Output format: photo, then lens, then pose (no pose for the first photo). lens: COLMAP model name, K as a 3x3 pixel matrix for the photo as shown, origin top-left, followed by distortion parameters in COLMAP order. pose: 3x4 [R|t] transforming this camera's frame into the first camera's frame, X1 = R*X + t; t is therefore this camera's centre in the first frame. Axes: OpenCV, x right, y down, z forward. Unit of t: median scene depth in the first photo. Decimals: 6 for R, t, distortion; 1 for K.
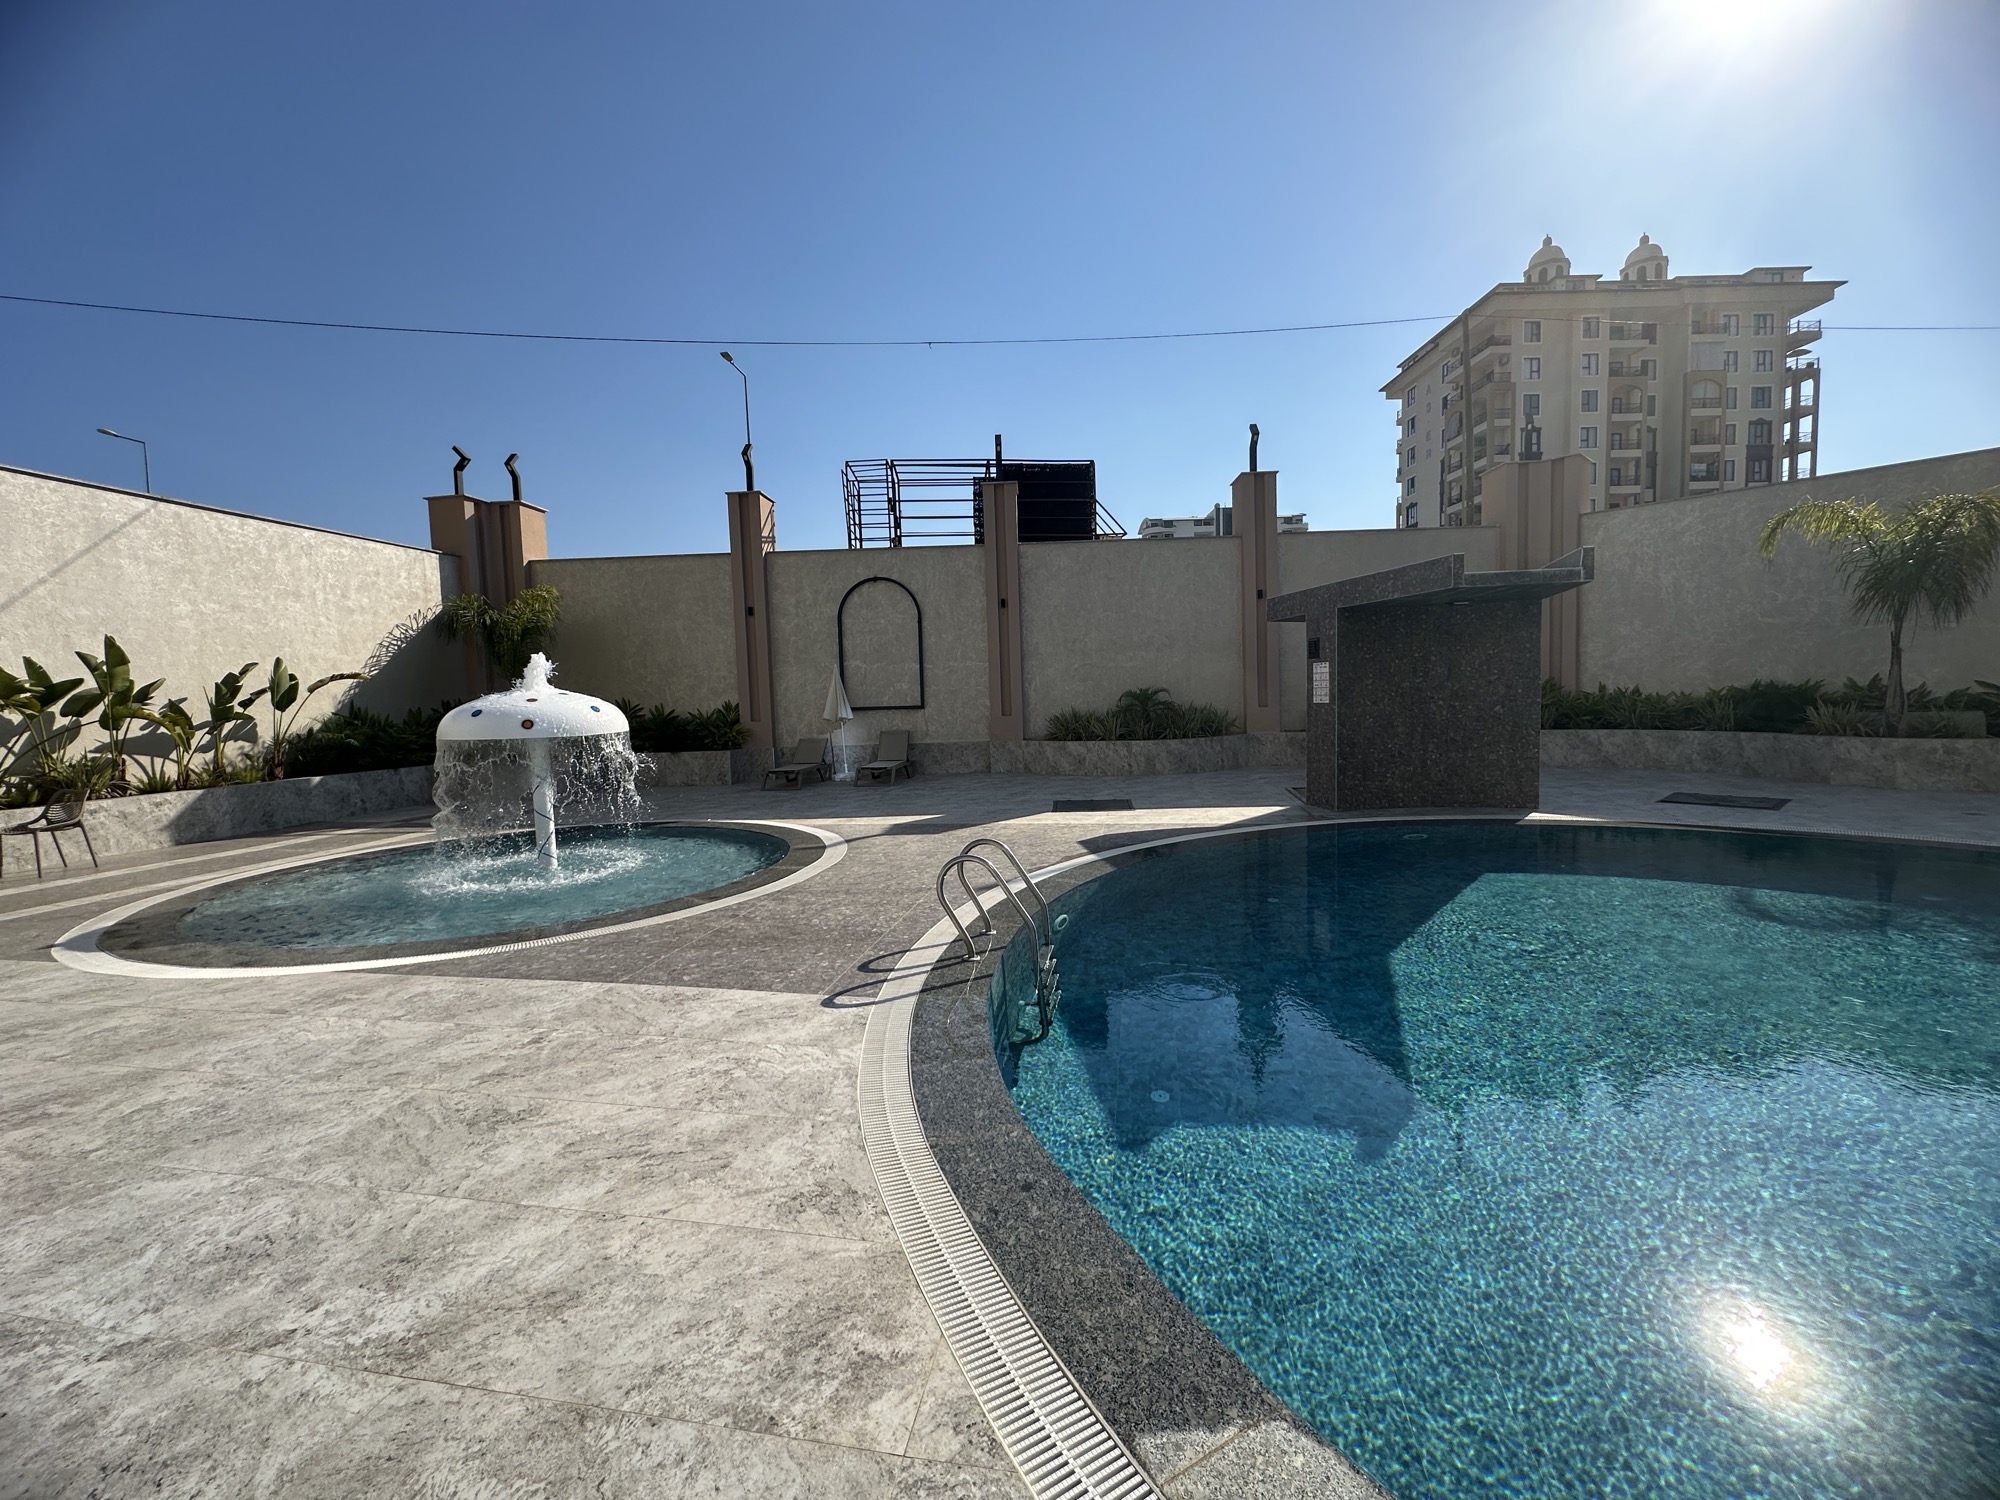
lens RADIAL K [[806.6, 0, 1001.3], [0, 806.6, 751.8], [0, 0, 1]] dist [-0.003271, 0.000680]
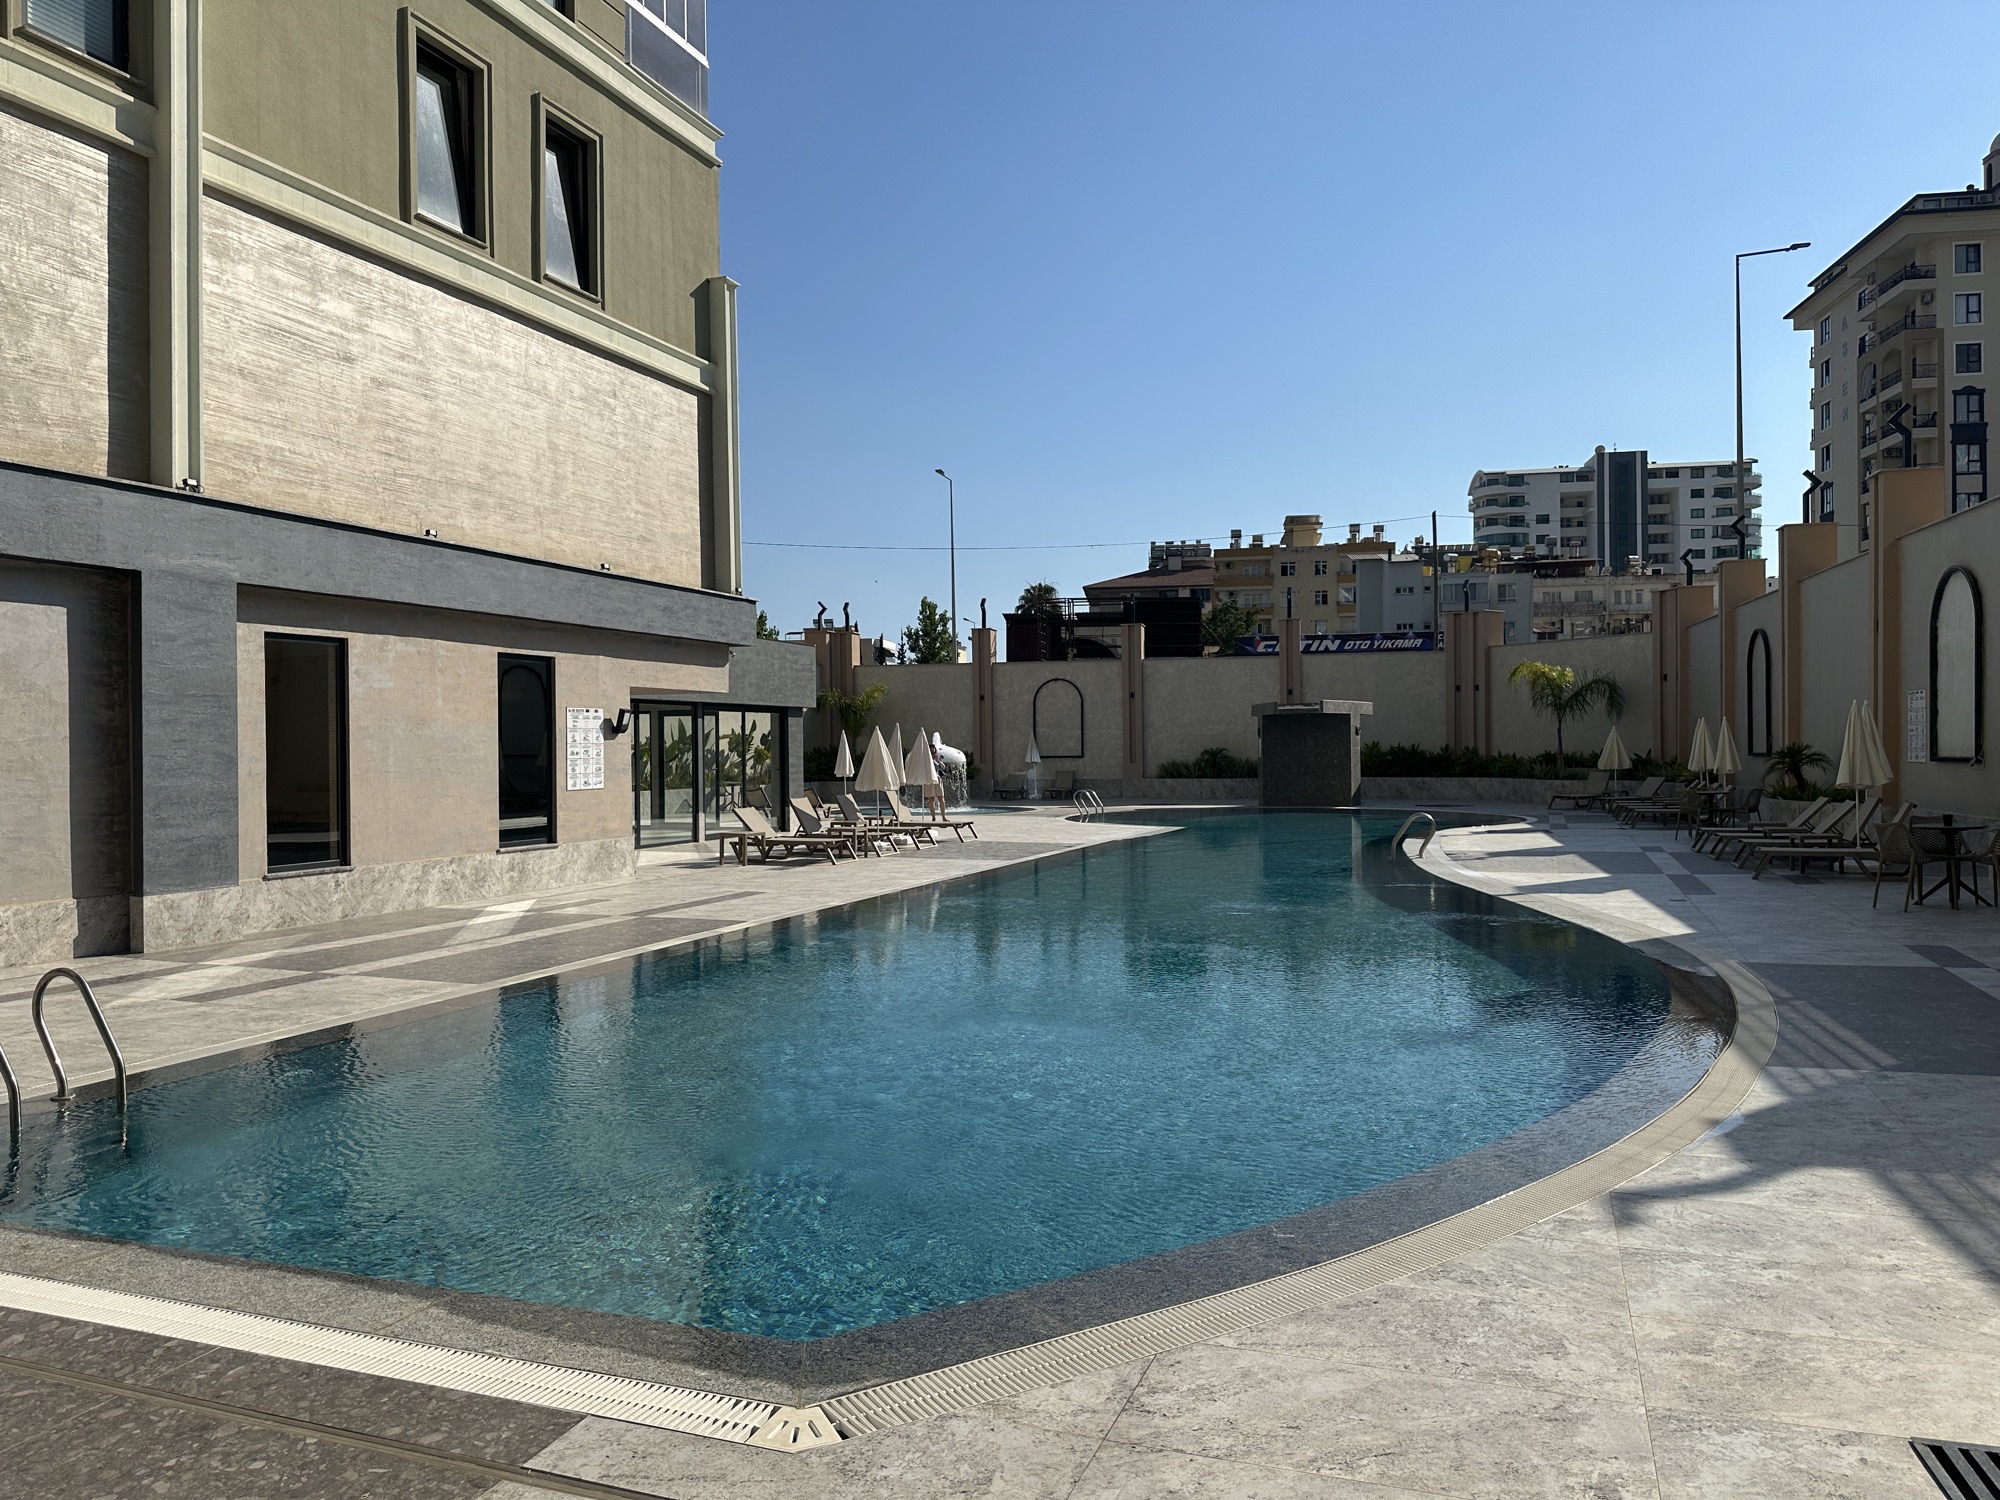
lens RADIAL K [[1530.1, 0, 1001.2], [0, 1530.1, 744.9], [0, 0, 1]] dist [0.064016, -0.006474]
pose [[0.984024, 0.018961, -0.177023, 0.069057], [-0.031460, 0.997185, -0.068068, 0.032790], [0.175234, 0.072549, 0.981850, -0.496858]]
